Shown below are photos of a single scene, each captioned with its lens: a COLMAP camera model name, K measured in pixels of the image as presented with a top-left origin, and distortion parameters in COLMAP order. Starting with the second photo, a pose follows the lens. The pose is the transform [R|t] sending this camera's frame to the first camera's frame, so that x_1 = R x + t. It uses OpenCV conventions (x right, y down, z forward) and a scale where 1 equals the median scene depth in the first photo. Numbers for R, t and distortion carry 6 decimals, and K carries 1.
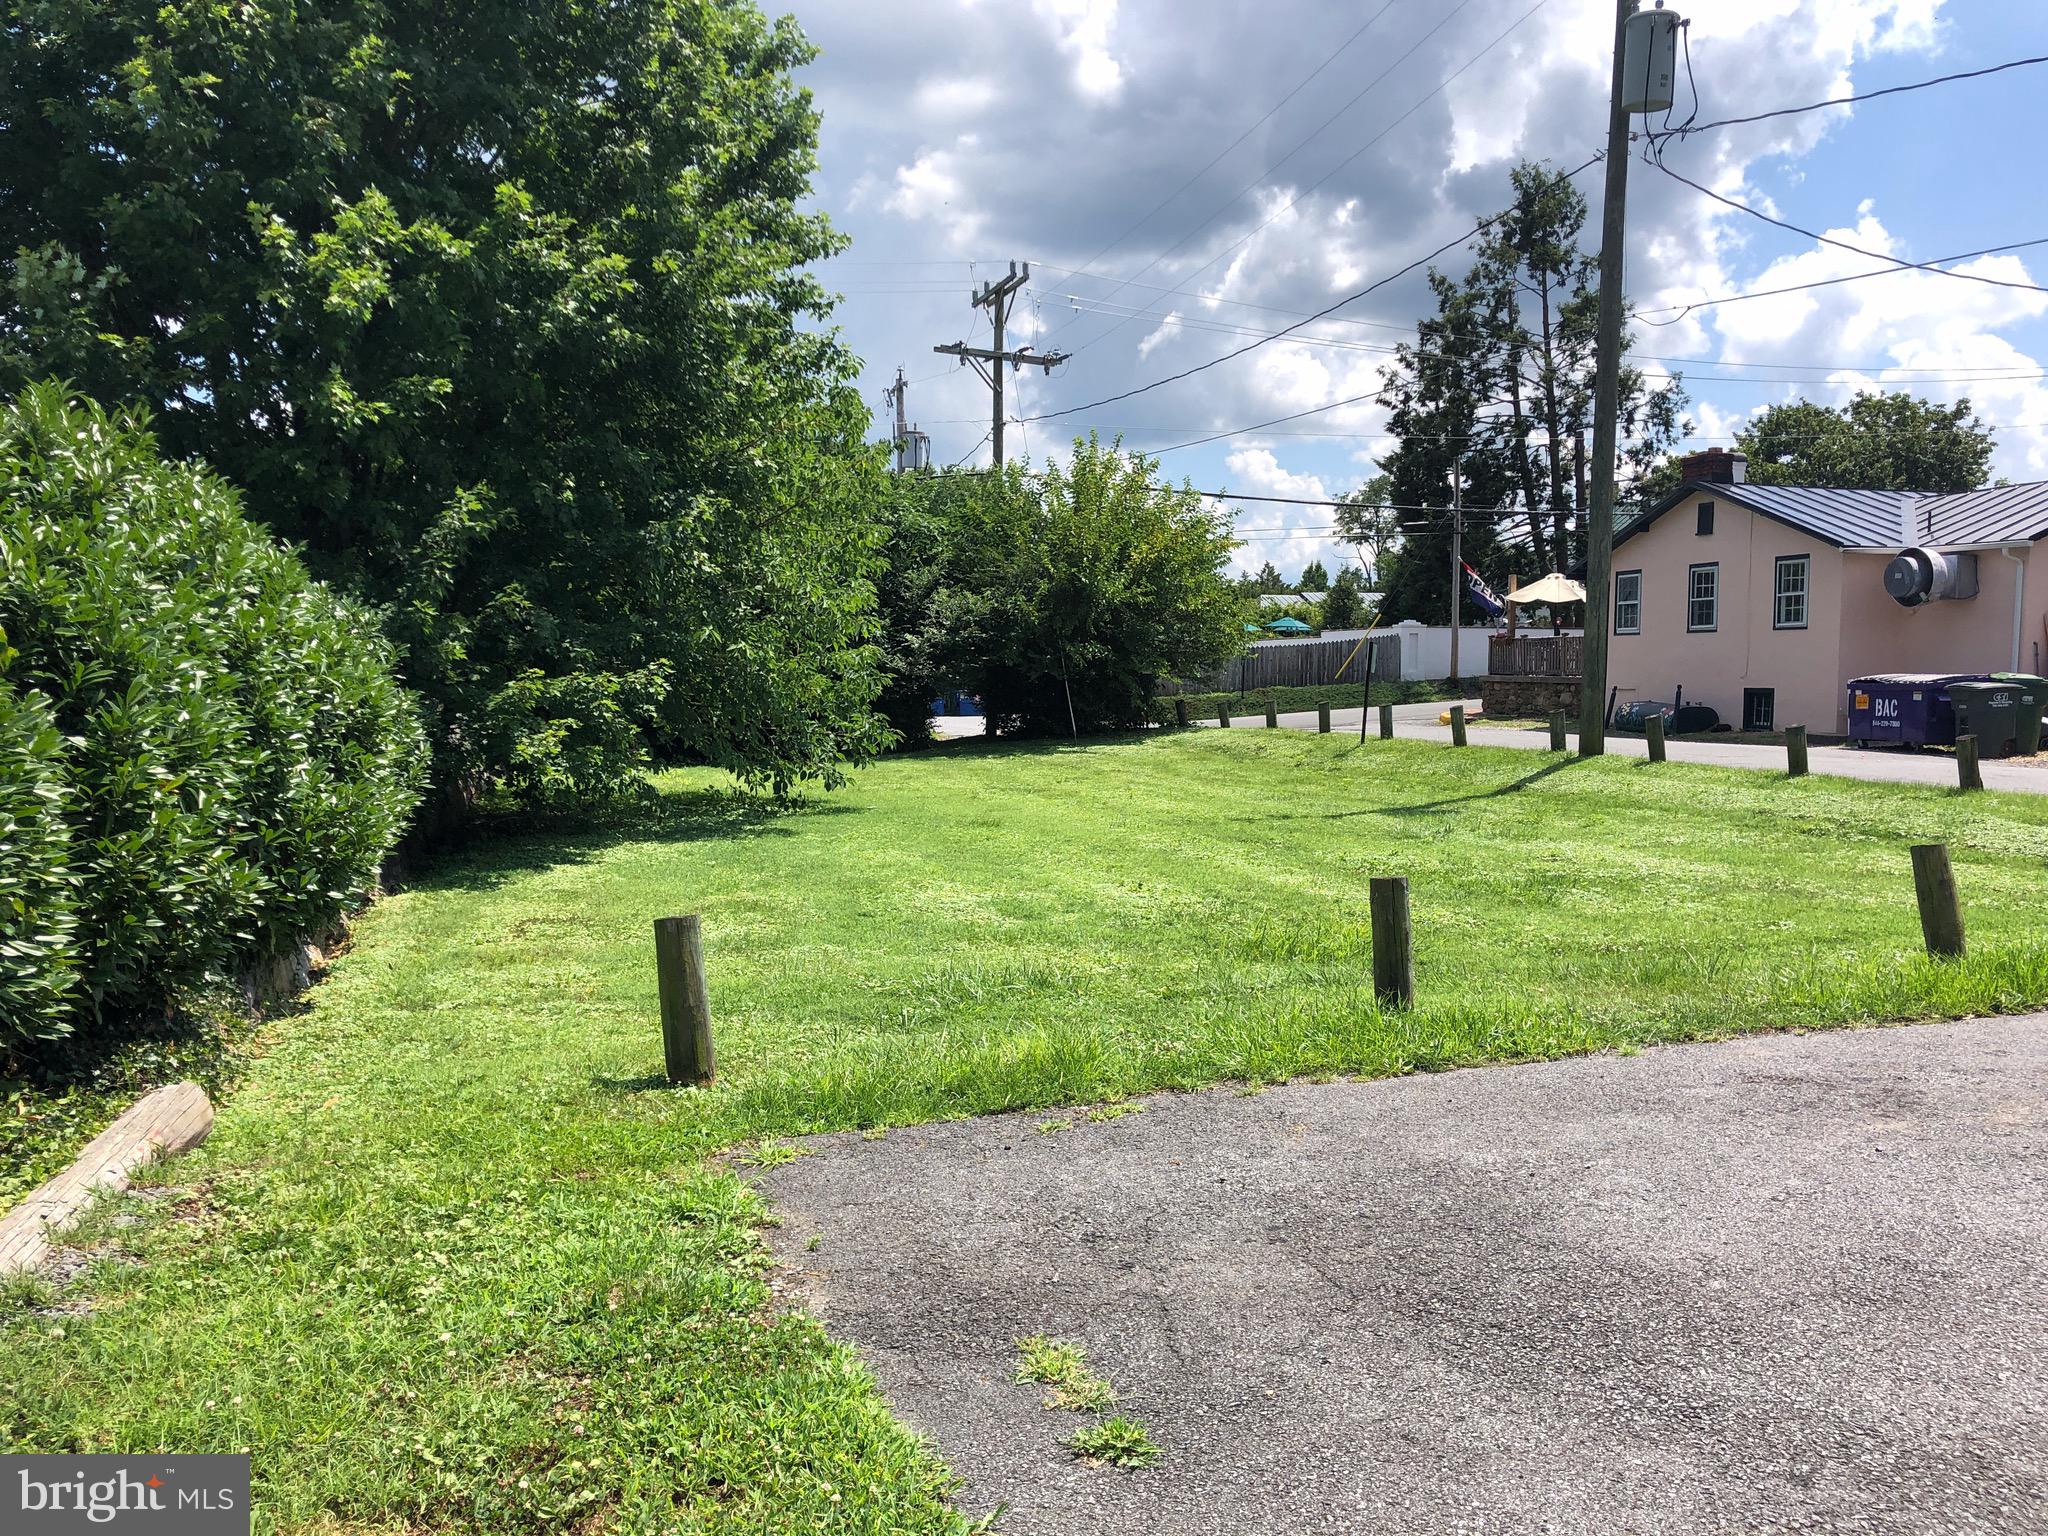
lens RADIAL K [[1679.9, 0, 1015.9], [0, 1679.9, 774.7], [0, 0, 1]] dist [0.031270, -0.036767]
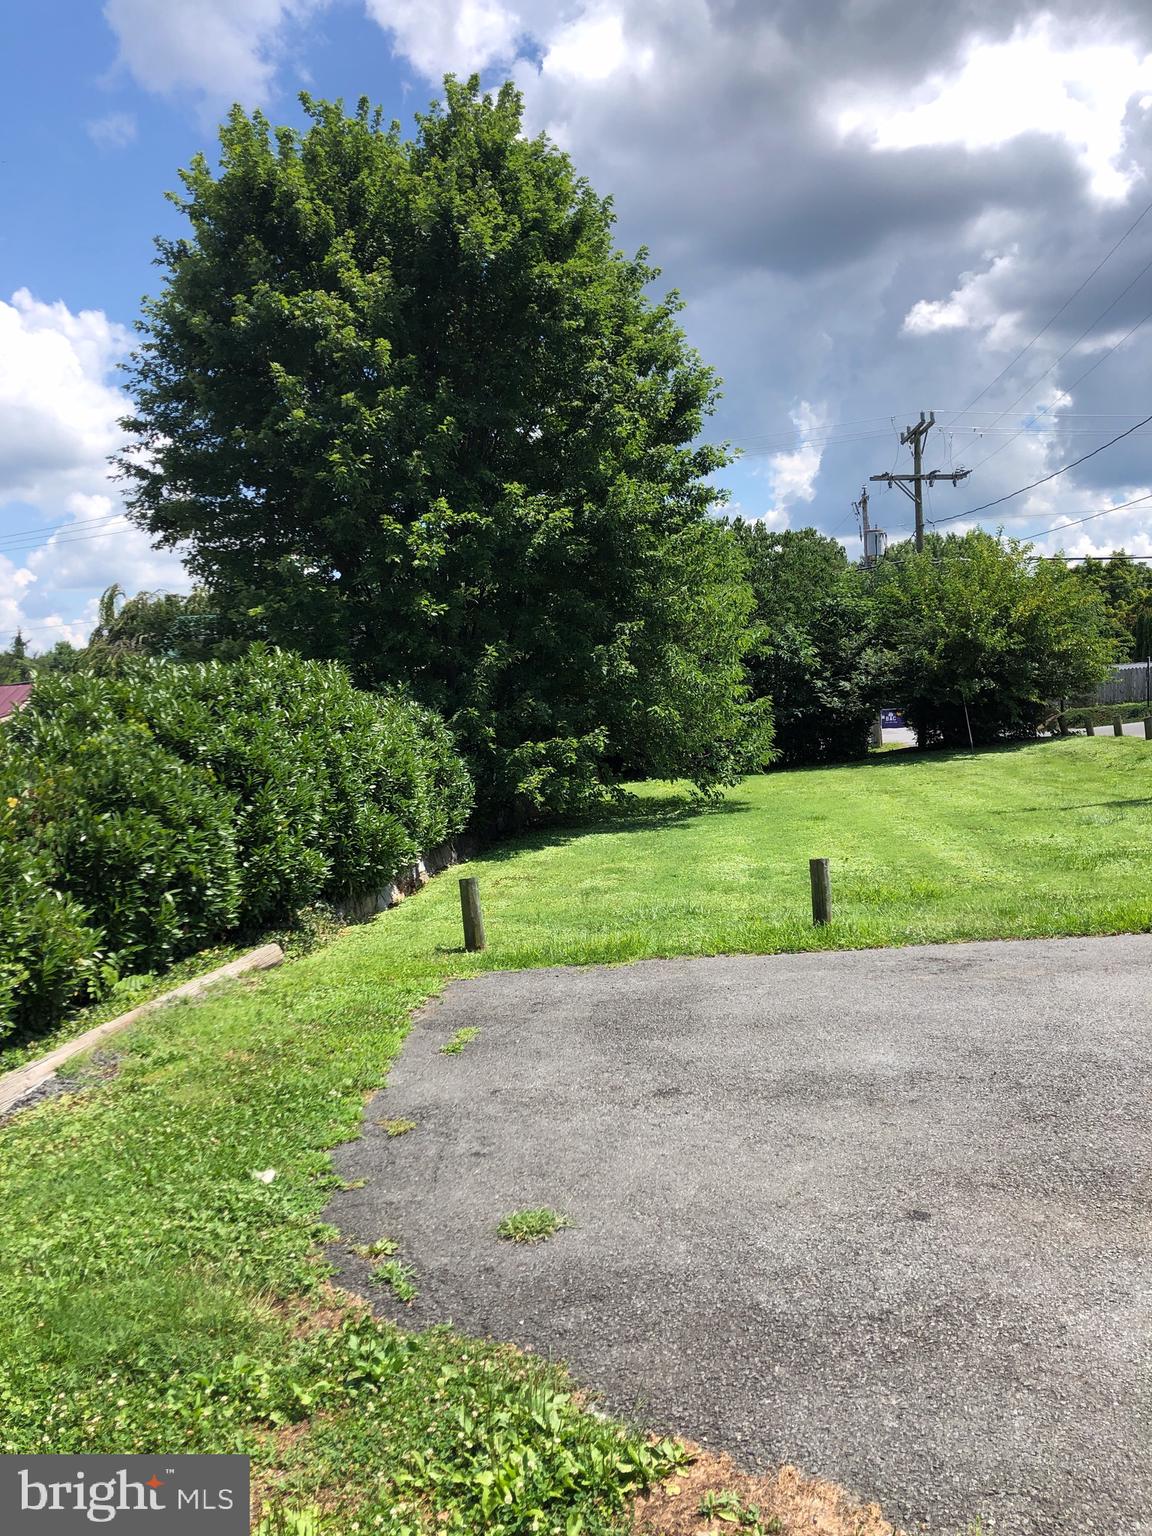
lens RADIAL K [[1259.9, 0, 576.7], [0, 1259.9, 764.7], [0, 0, 1]] dist [0.031270, -0.036767]
pose [[0.932085, -0.032055, -0.360818, 0.237796], [0.031703, 0.999474, -0.006897, -0.023444], [0.360849, -0.005010, 0.932611, -0.233201]]
